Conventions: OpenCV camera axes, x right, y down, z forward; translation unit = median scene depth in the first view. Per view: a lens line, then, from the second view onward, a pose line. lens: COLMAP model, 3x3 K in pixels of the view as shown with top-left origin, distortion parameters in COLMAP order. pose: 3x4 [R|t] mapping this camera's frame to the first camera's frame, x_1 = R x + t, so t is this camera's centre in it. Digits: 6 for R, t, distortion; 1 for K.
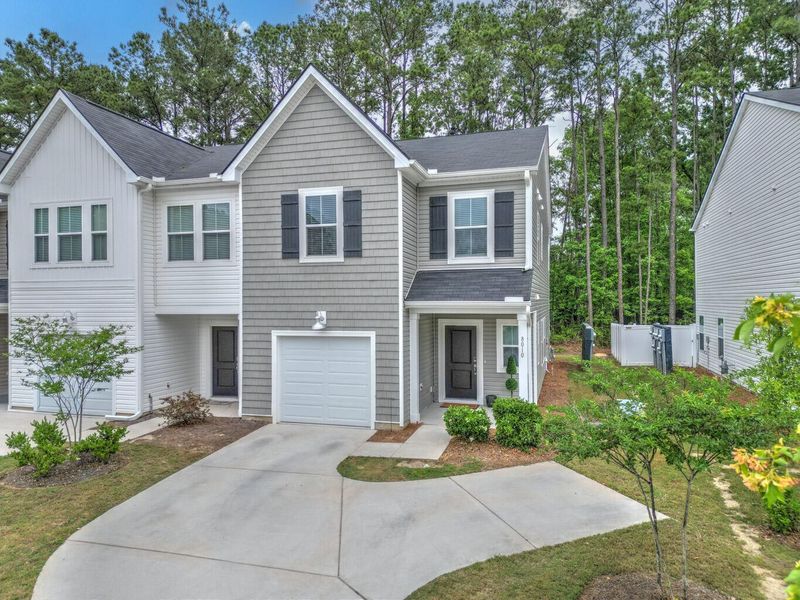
lens RADIAL K [[564.7, 0, 398.2], [0, 564.7, 300.4], [0, 0, 1]] dist [0.052203, -0.034100]
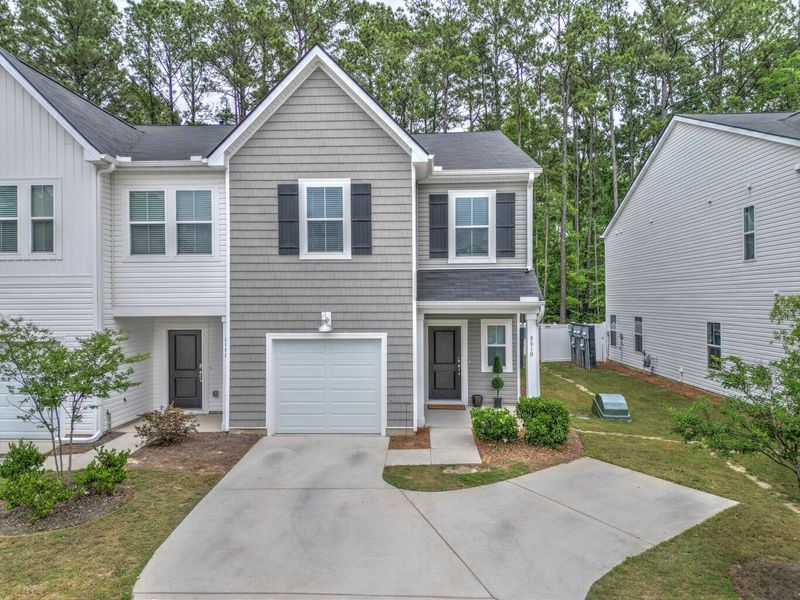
lens RADIAL K [[564.7, 0, 399.5], [0, 564.7, 300.6], [0, 0, 1]] dist [0.052203, -0.034100]
pose [[0.969588, 0.000321, 0.244744, -0.242420], [0.000105, 0.999999, -0.001728, 0.002062], [-0.244744, 0.001701, 0.969586, 0.069474]]
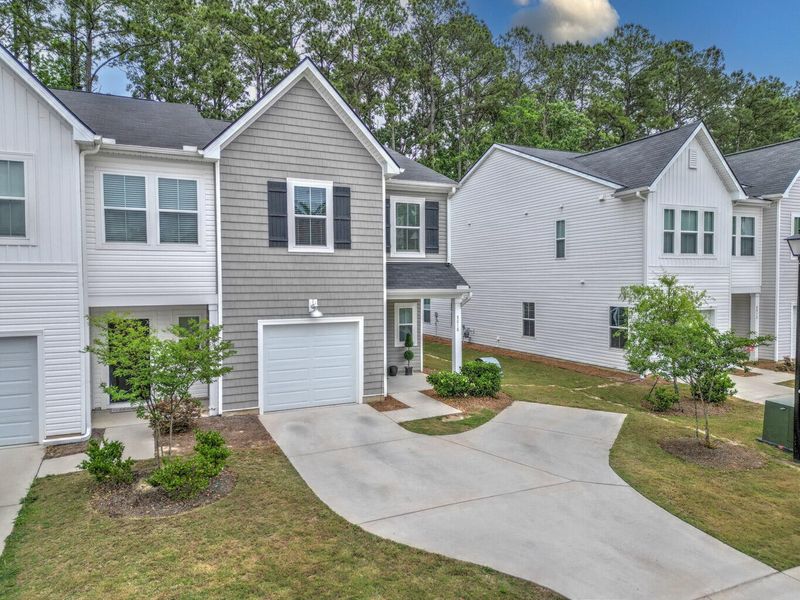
lens RADIAL K [[564.7, 0, 400.6], [0, 564.7, 303.1], [0, 0, 1]] dist [0.052203, -0.034100]
pose [[0.740025, -0.024293, 0.672140, -0.707298], [0.001279, 0.999397, 0.034712, -0.009698], [-0.672578, -0.024828, 0.739610, 0.118222]]
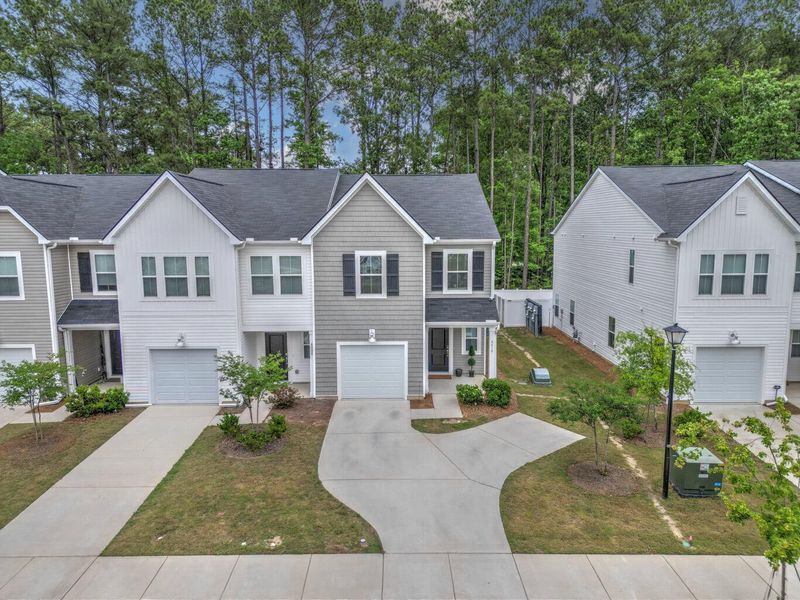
lens RADIAL K [[564.7, 0, 396.6], [0, 564.7, 299.4], [0, 0, 1]] dist [0.052203, -0.034100]
pose [[0.958841, -0.037265, 0.281489, -0.503088], [0.000589, 0.991609, 0.129270, -0.263819], [-0.283945, -0.123783, 0.950817, -0.499223]]
